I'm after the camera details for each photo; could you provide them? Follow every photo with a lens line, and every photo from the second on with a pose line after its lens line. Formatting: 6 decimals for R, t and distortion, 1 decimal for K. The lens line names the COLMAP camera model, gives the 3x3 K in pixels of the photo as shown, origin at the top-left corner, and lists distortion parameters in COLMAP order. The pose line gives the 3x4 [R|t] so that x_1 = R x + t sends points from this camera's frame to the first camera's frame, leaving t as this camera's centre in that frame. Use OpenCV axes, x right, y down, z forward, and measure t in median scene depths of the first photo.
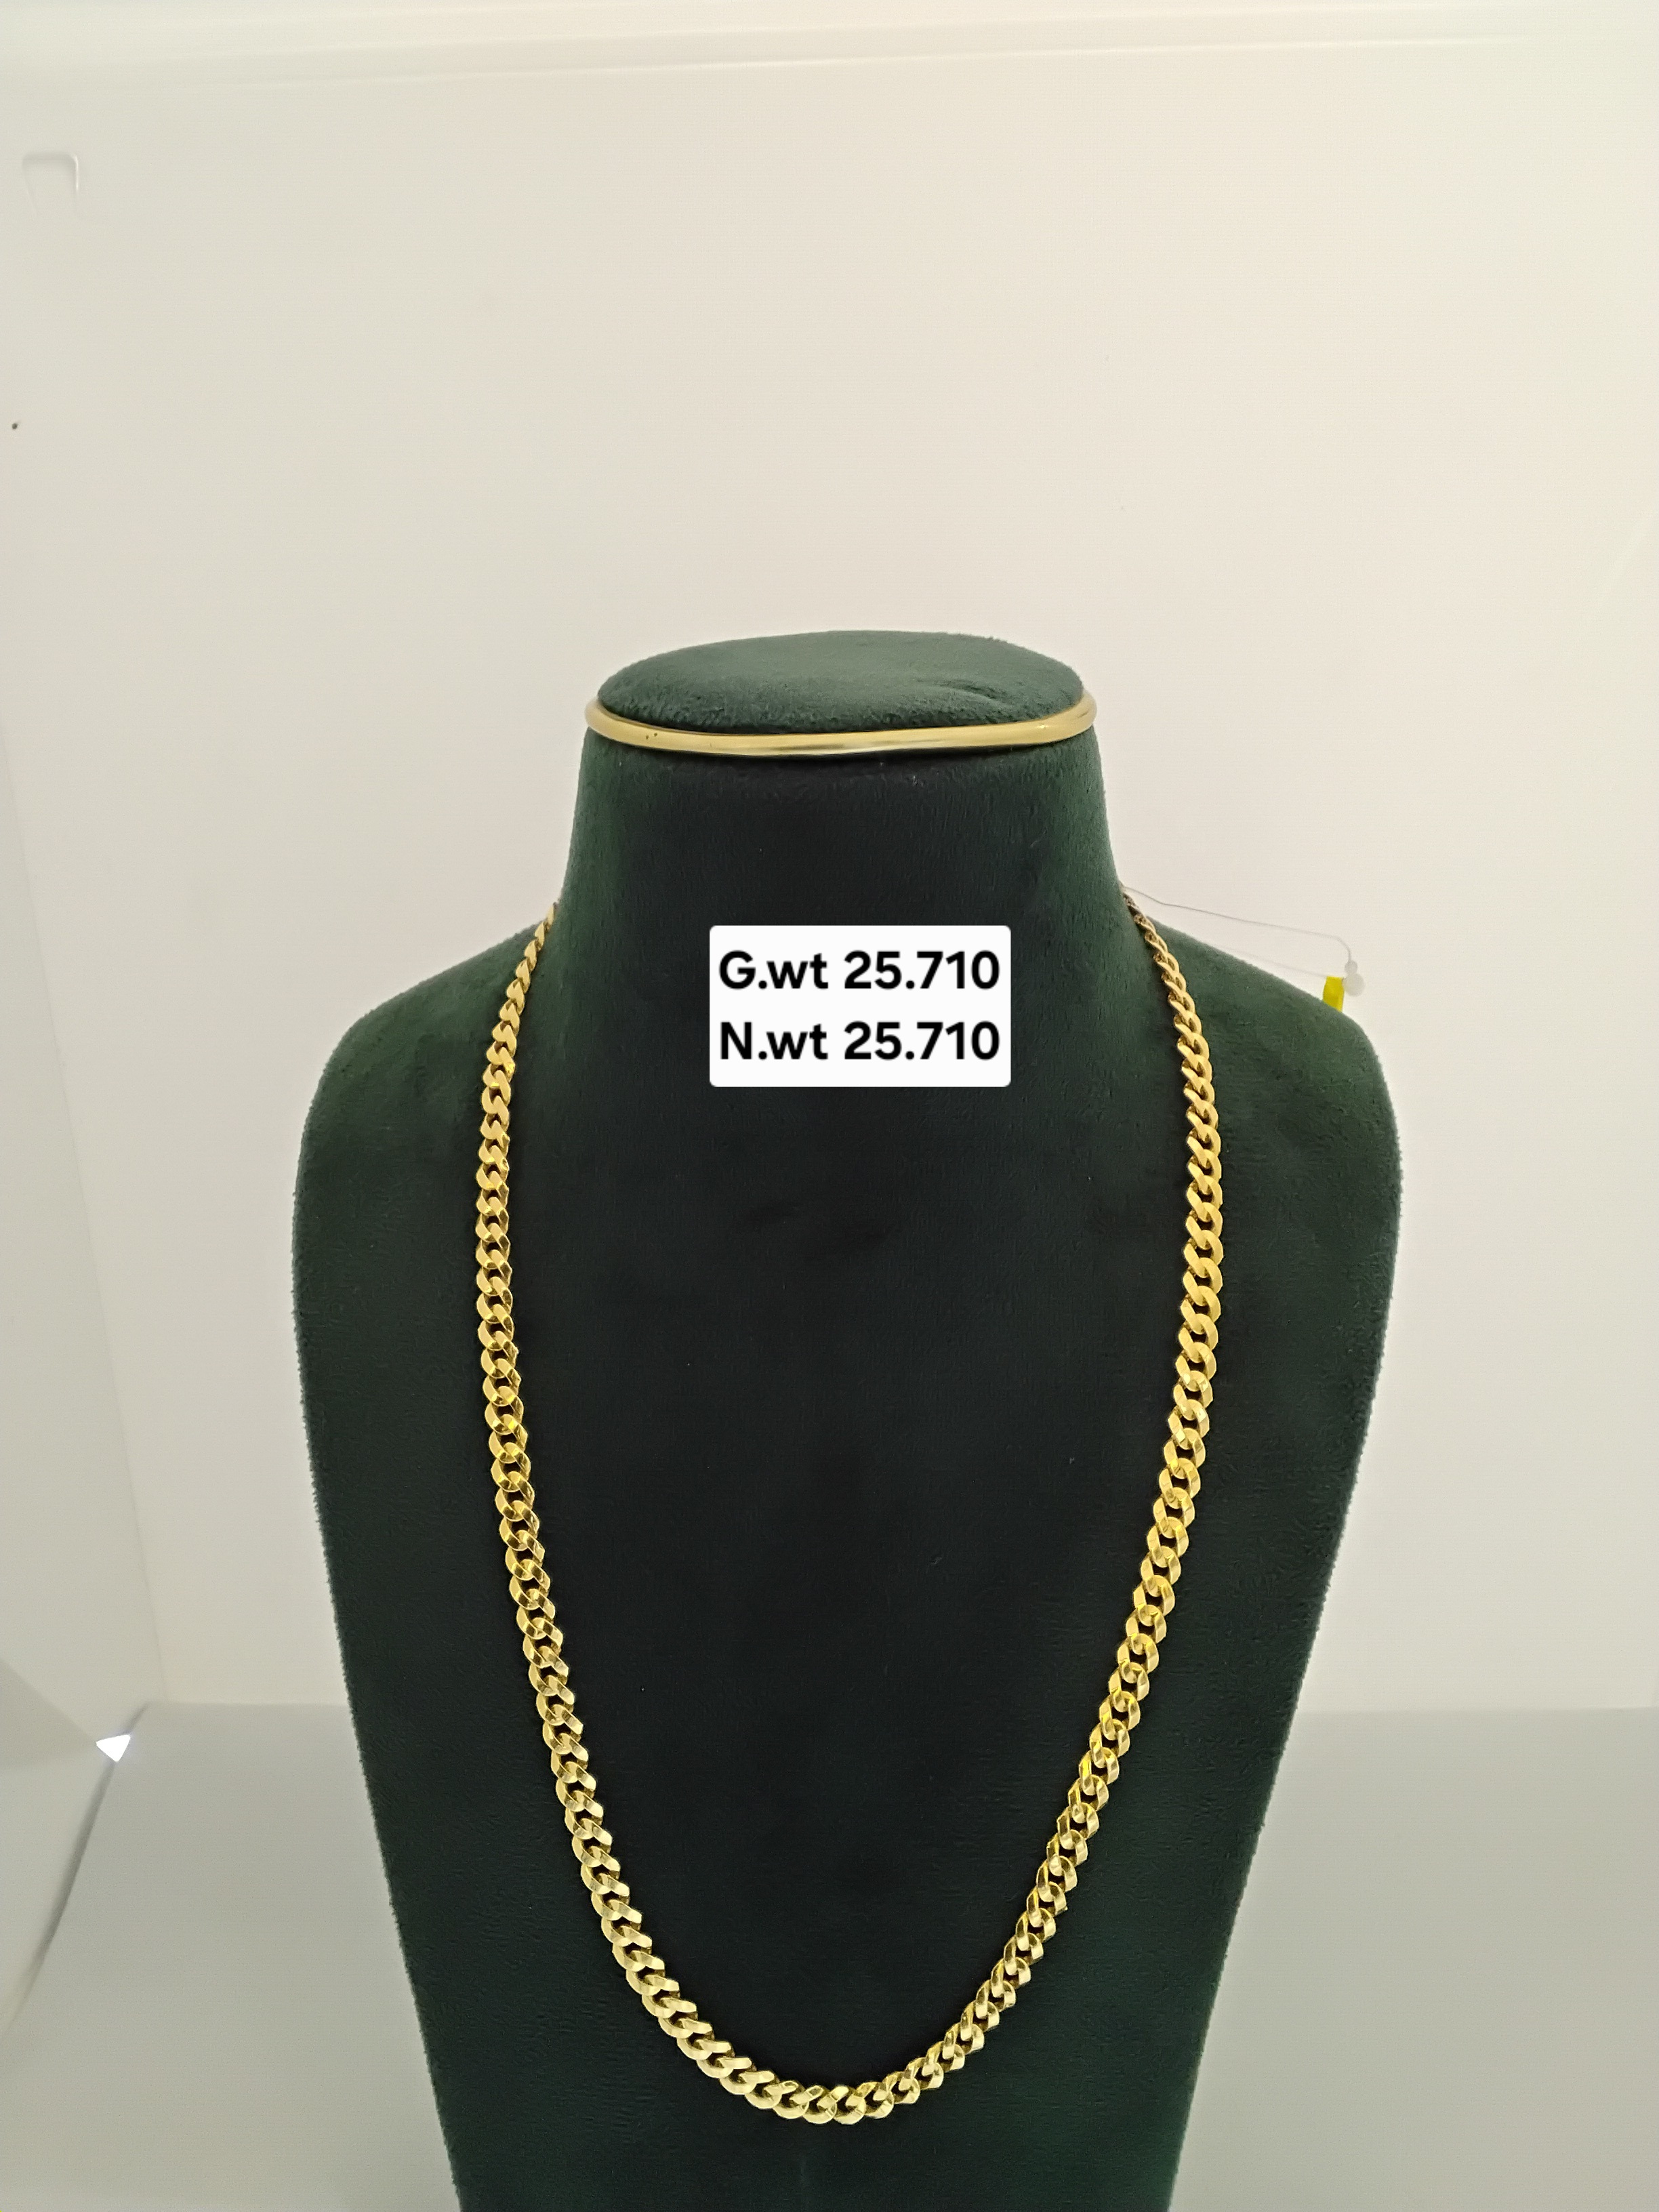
lens RADIAL K [[1753.5, 0, 831.3], [0, 1753.5, 1109.6], [0, 0, 1]] dist [0.095697, -0.163867]
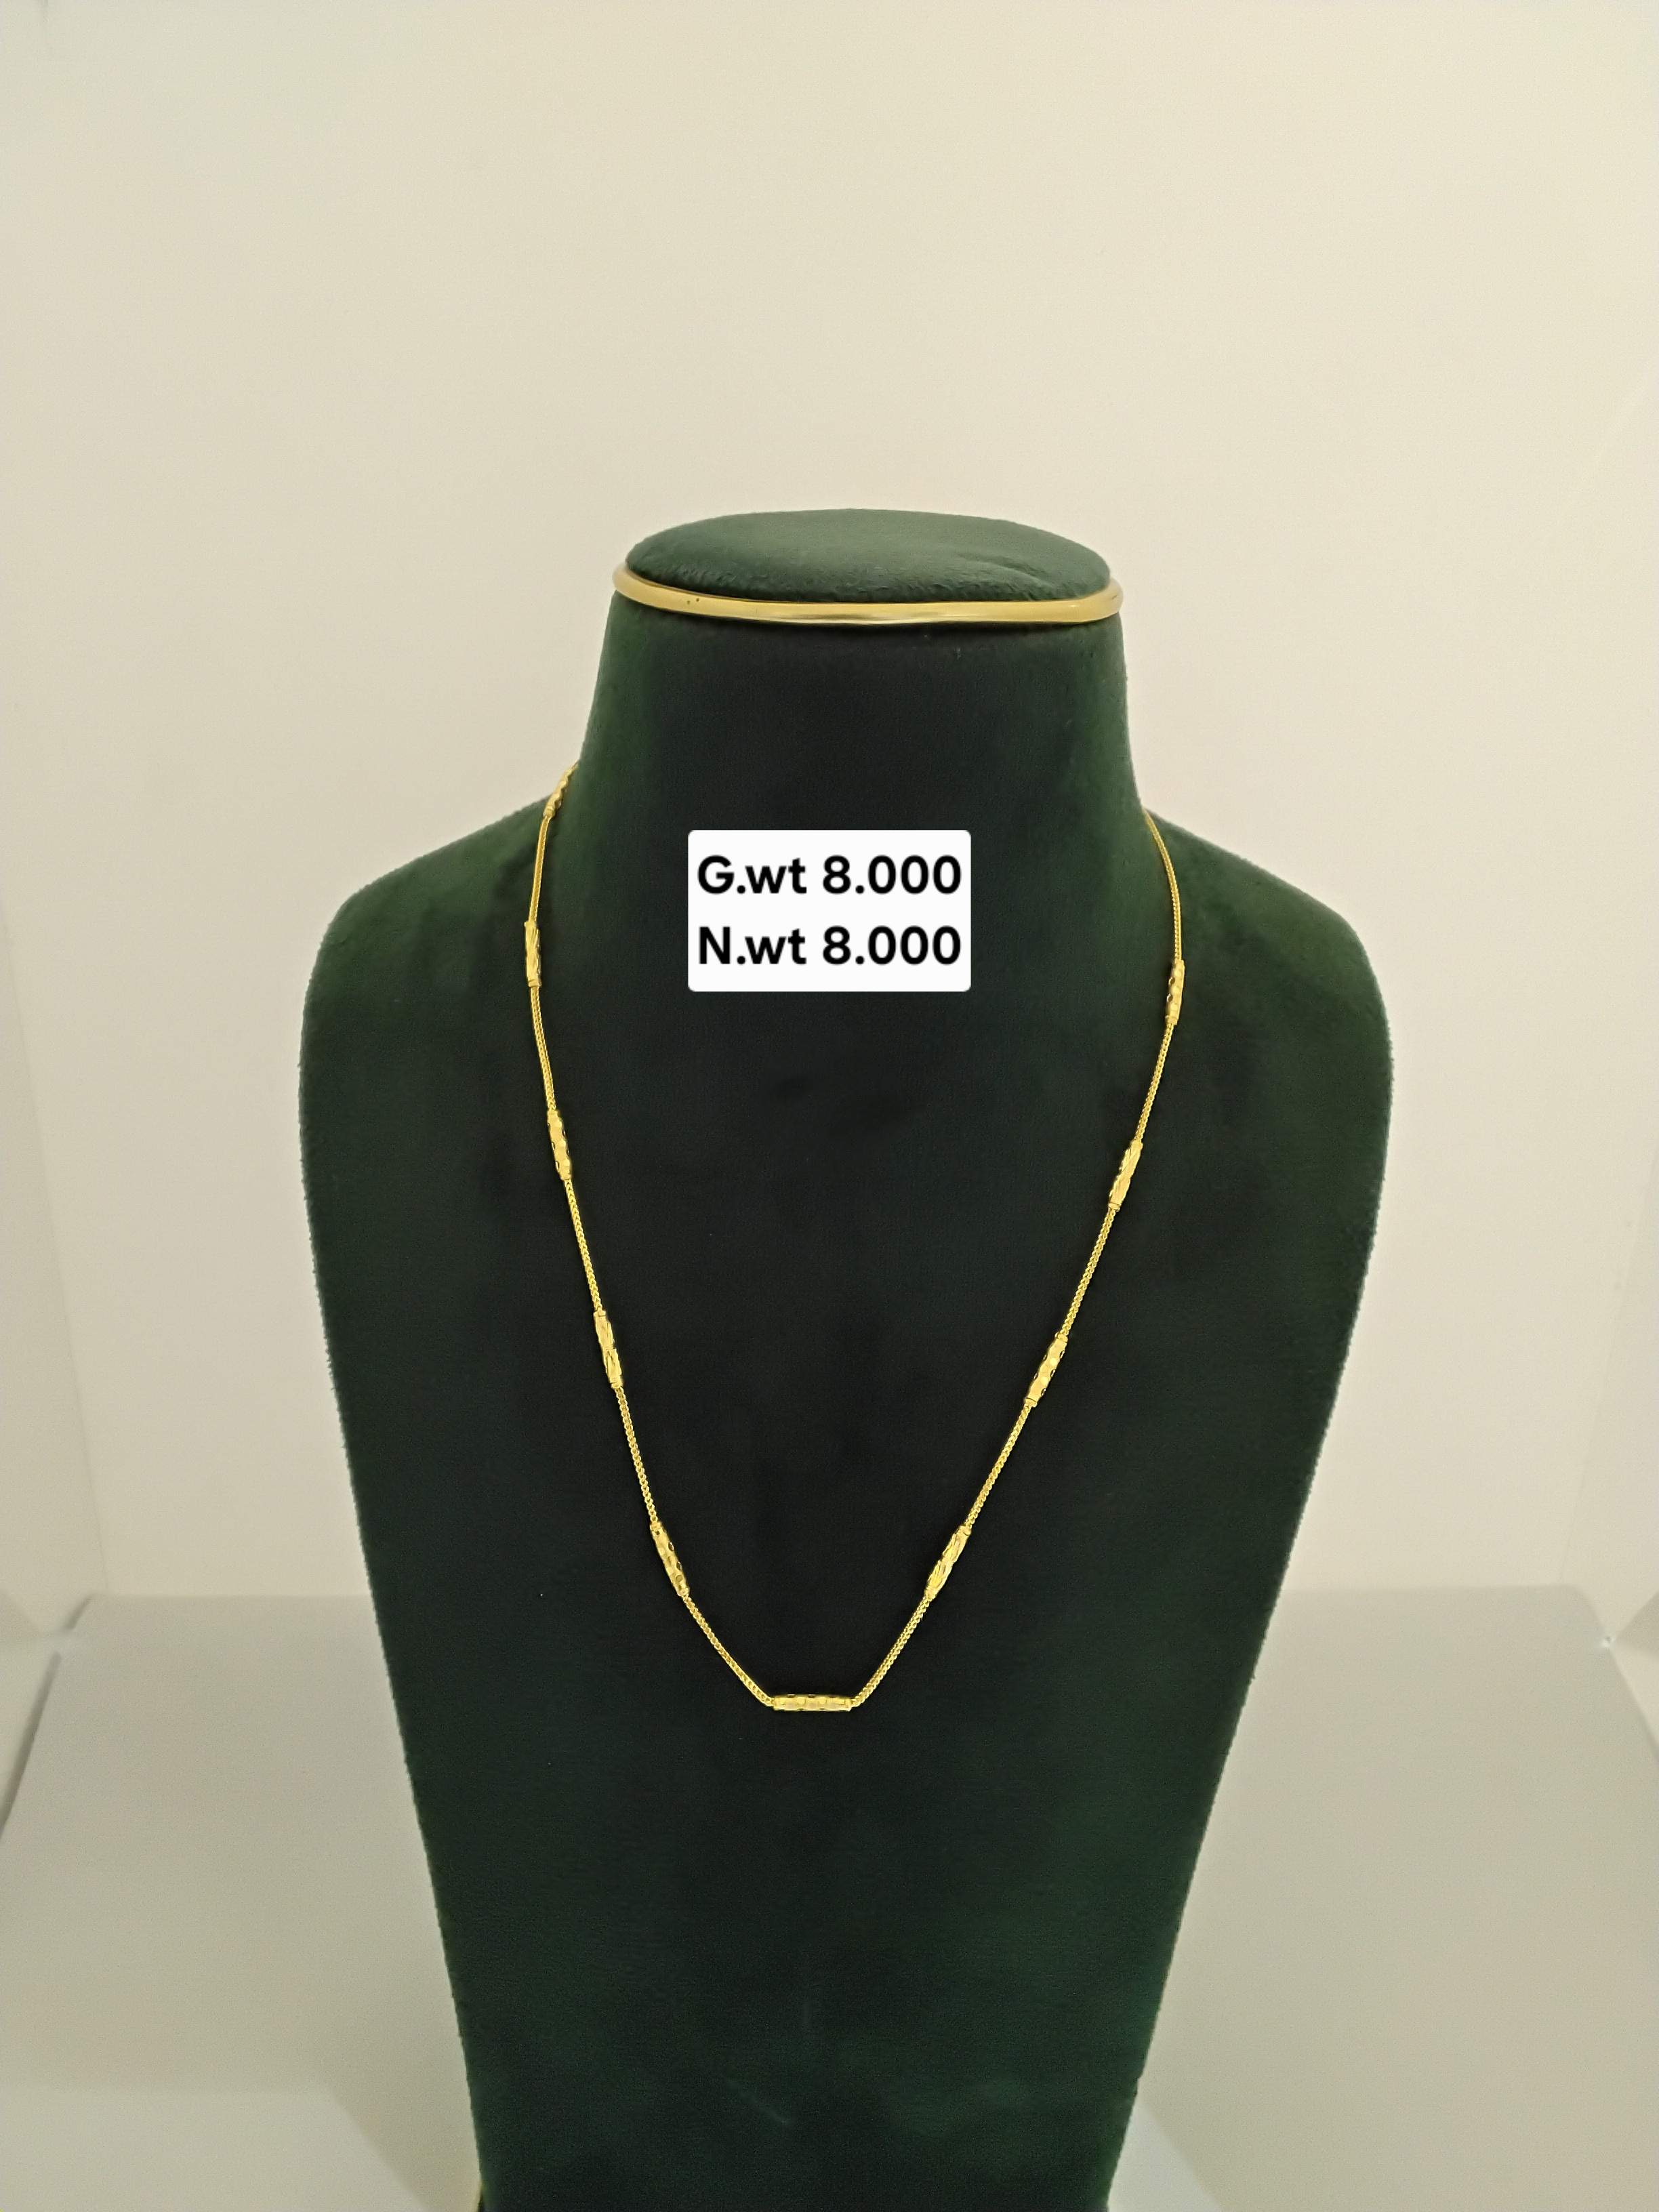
lens RADIAL K [[1745.5, 0, 832.3], [0, 1745.5, 1113.0], [0, 0, 1]] dist [0.106046, -0.174963]
pose [[0.997522, 0.015077, 0.068728, -0.079743], [-0.017930, 0.998994, 0.041092, 0.031315], [-0.068039, -0.042223, 0.996789, -0.007663]]
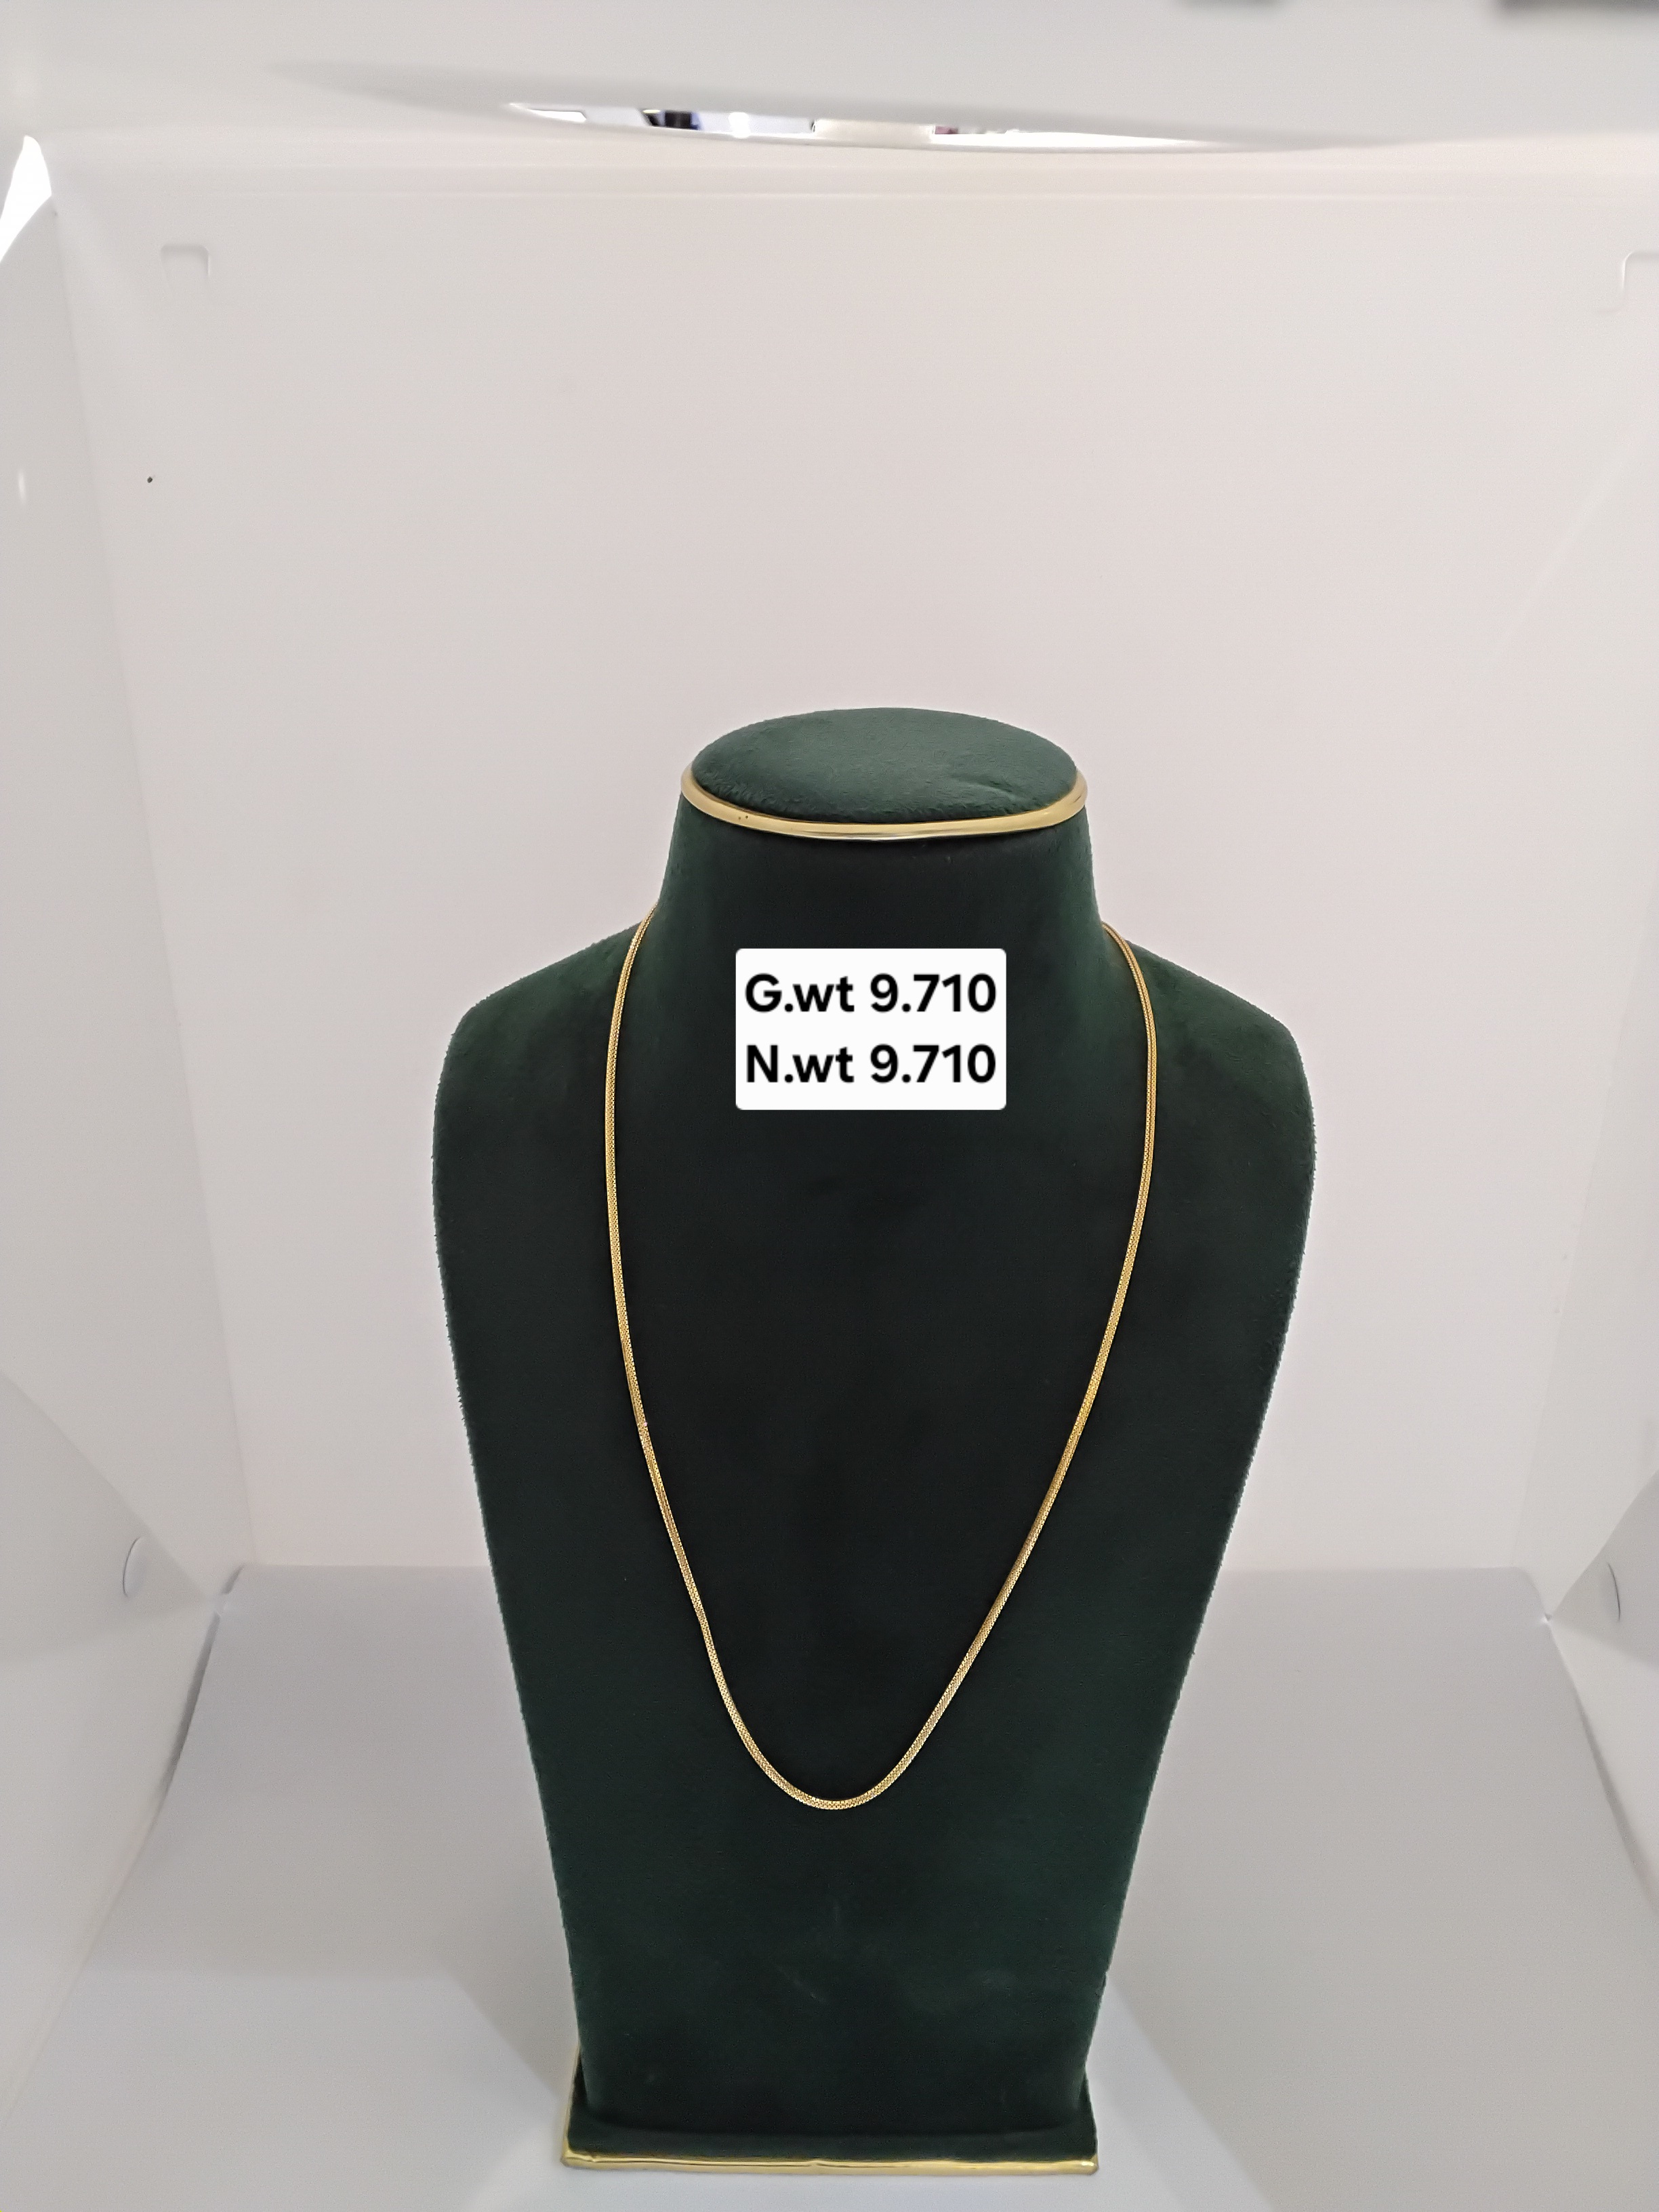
lens RADIAL K [[1734.6, 0, 832.6], [0, 1734.6, 1109.0], [0, 0, 1]] dist [0.096446, -0.156674]
pose [[0.999424, 0.013127, 0.031306, -0.067304], [-0.015113, 0.997831, 0.064069, -0.075402], [-0.030397, -0.064505, 0.997454, -0.251286]]
